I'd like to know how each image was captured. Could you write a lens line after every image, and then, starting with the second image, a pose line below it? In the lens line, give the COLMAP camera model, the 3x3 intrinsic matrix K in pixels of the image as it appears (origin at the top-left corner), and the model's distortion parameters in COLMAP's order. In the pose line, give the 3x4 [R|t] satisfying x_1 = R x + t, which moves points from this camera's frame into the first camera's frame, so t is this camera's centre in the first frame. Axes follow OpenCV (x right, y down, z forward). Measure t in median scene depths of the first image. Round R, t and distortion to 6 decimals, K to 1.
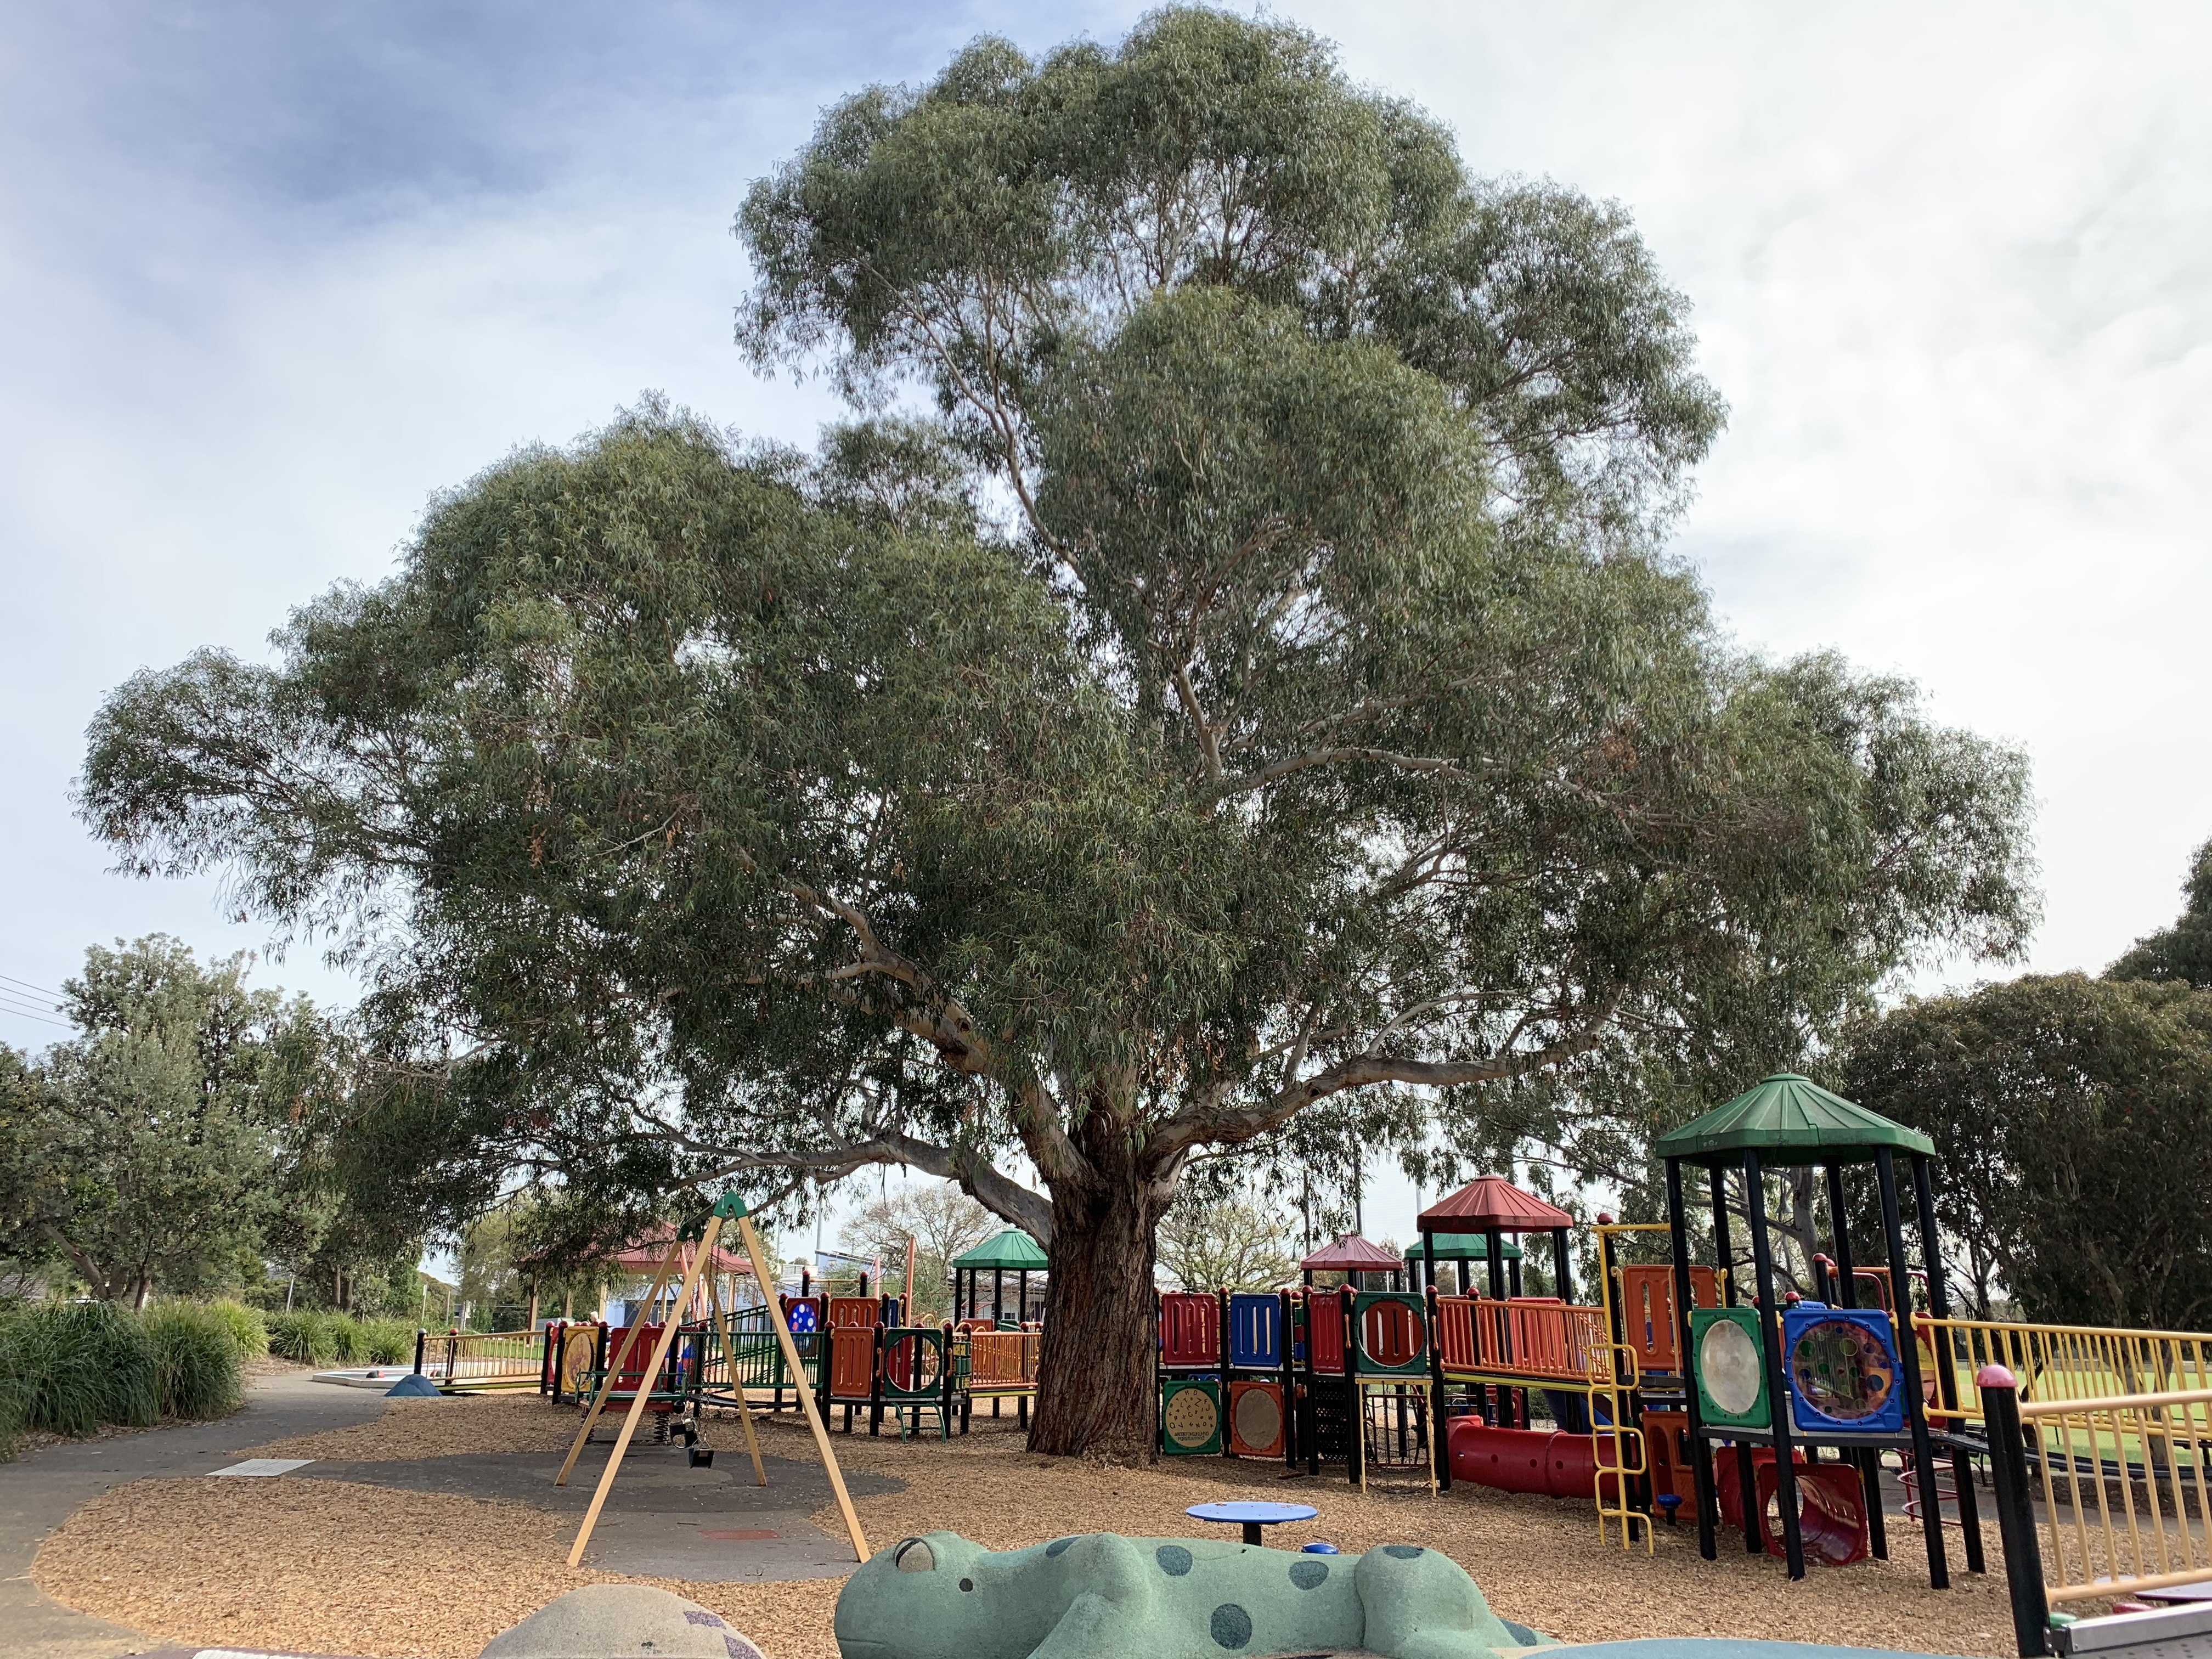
lens RADIAL K [[1691.7, 0, 1105.3], [0, 1691.7, 829.8], [0, 0, 1]] dist [0.011263, 0.010467]
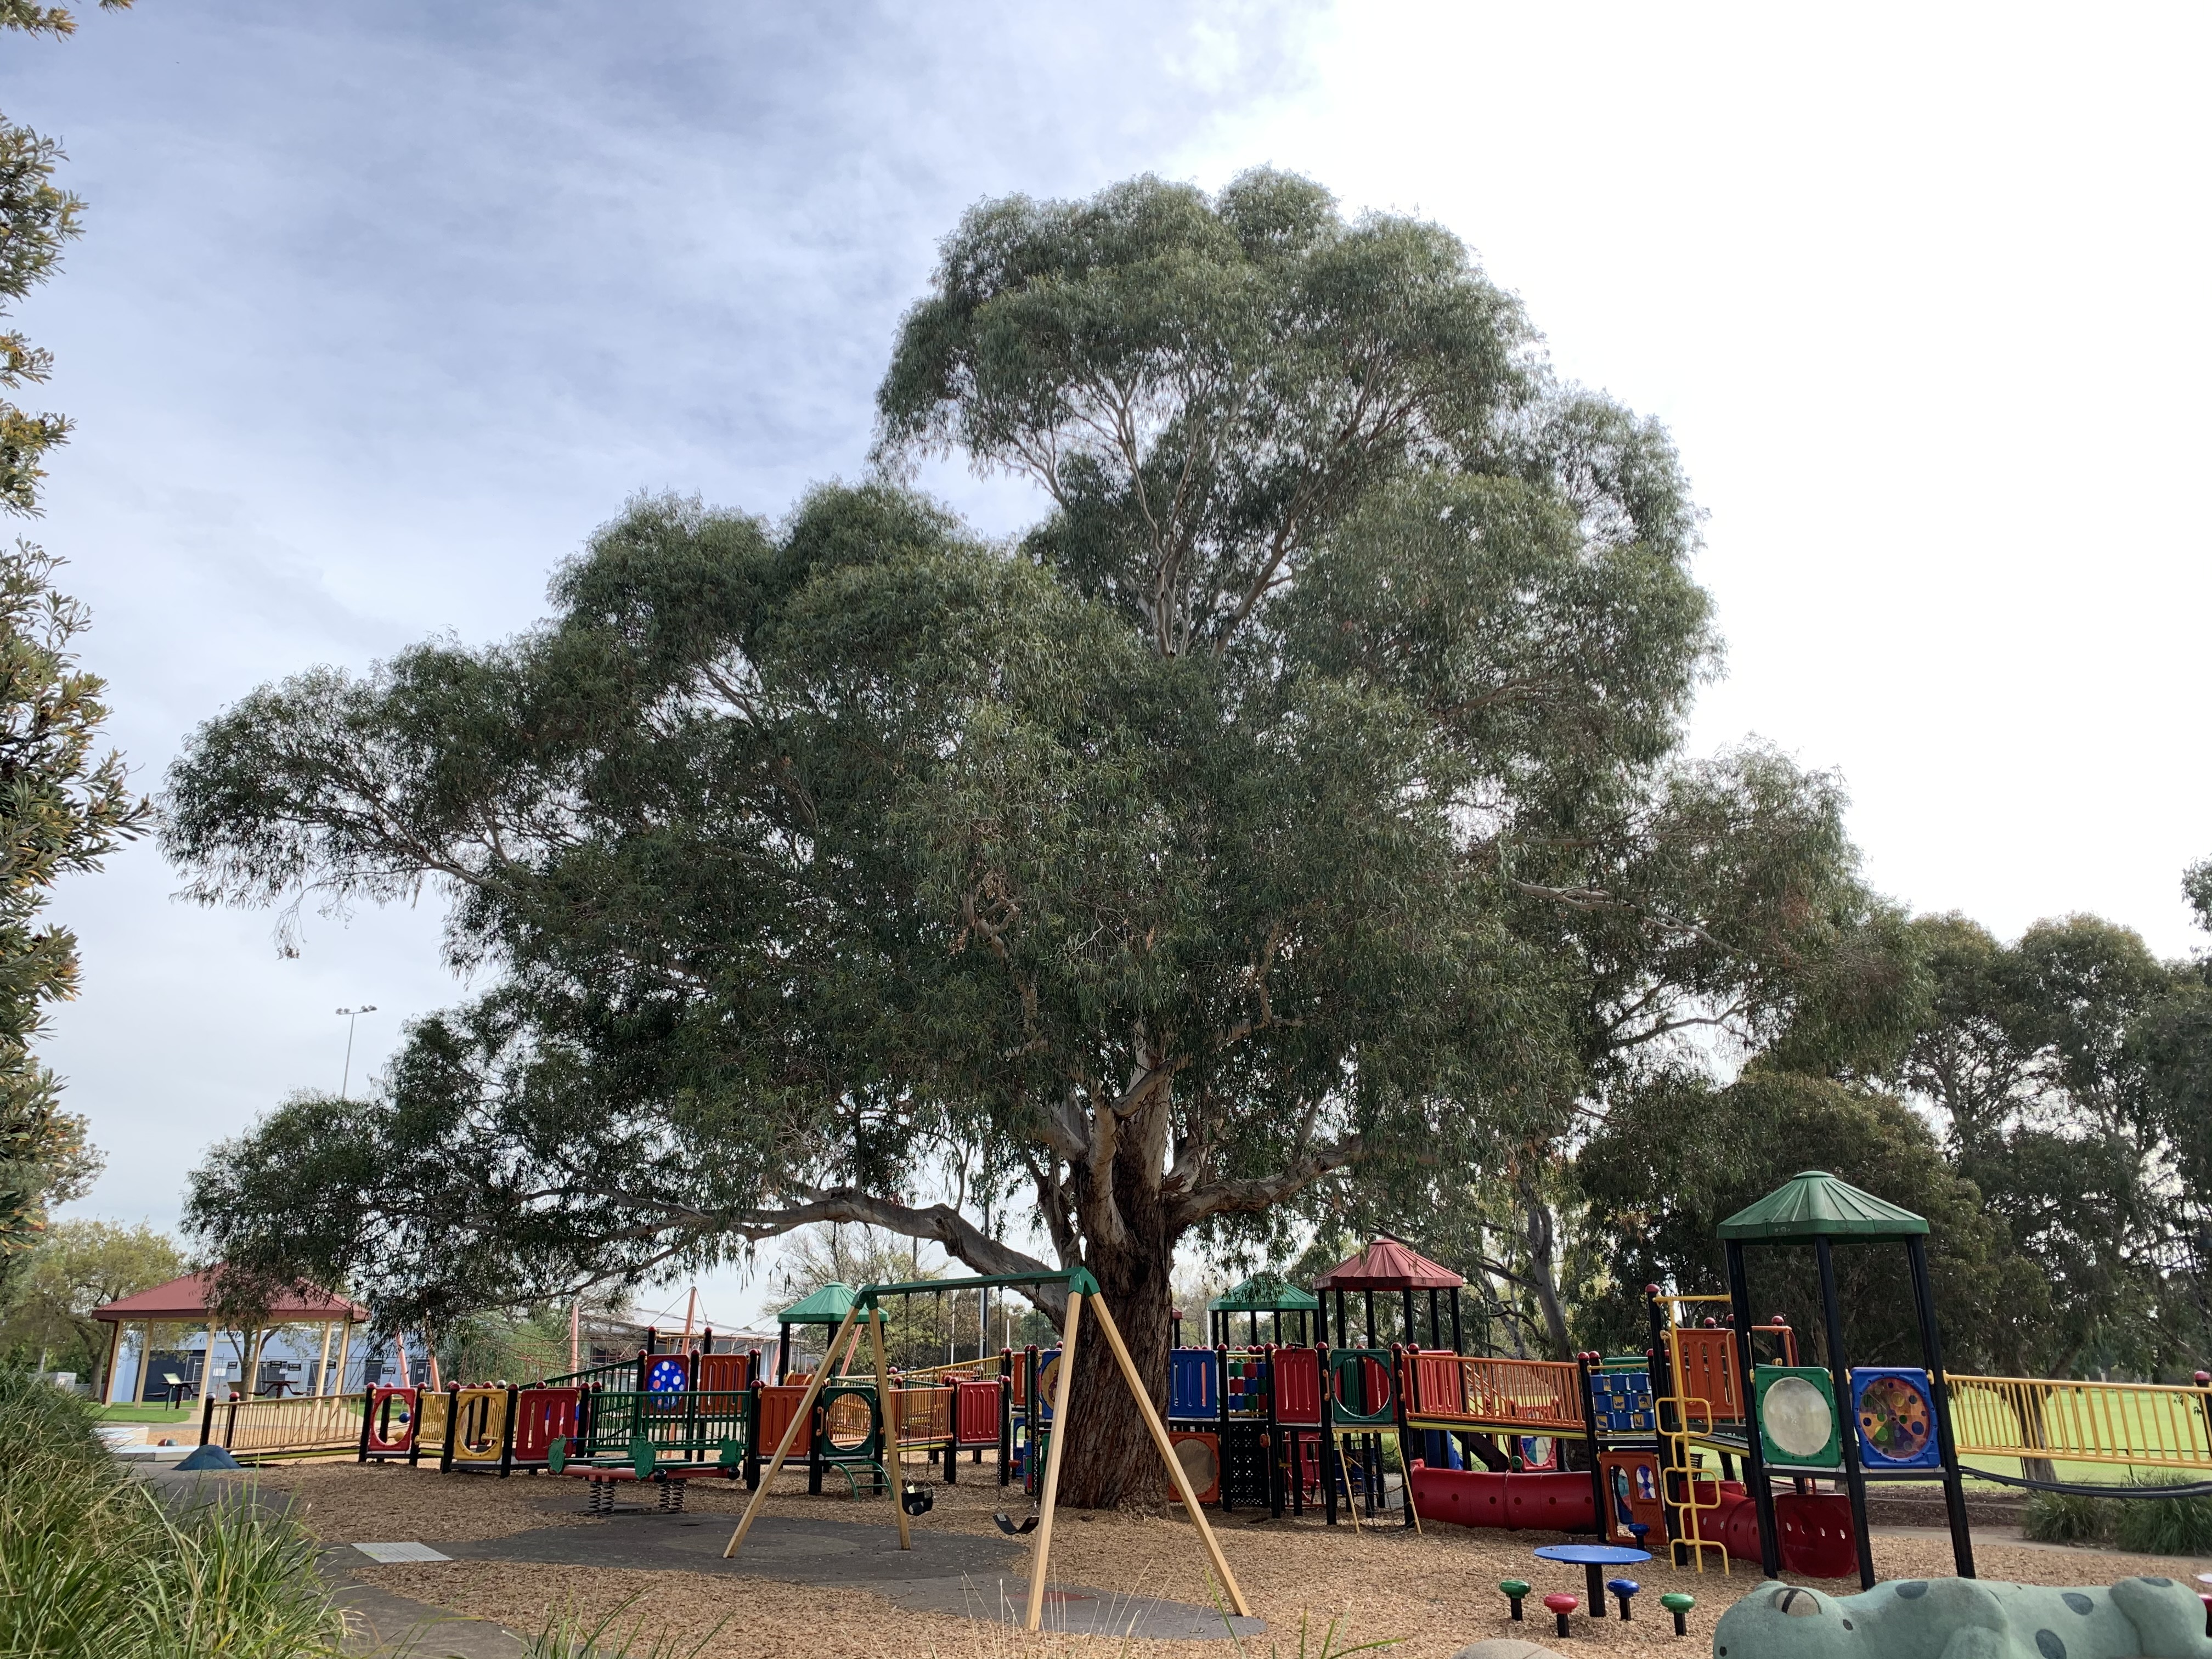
lens RADIAL K [[1691.7, 0, 1098.4], [0, 1691.7, 829.2], [0, 0, 1]] dist [0.011263, 0.010467]
pose [[0.951911, 0.081188, 0.295421, -0.366329], [-0.075423, 0.996673, -0.030875, -0.019818], [-0.296945, 0.007109, 0.954868, -0.011029]]
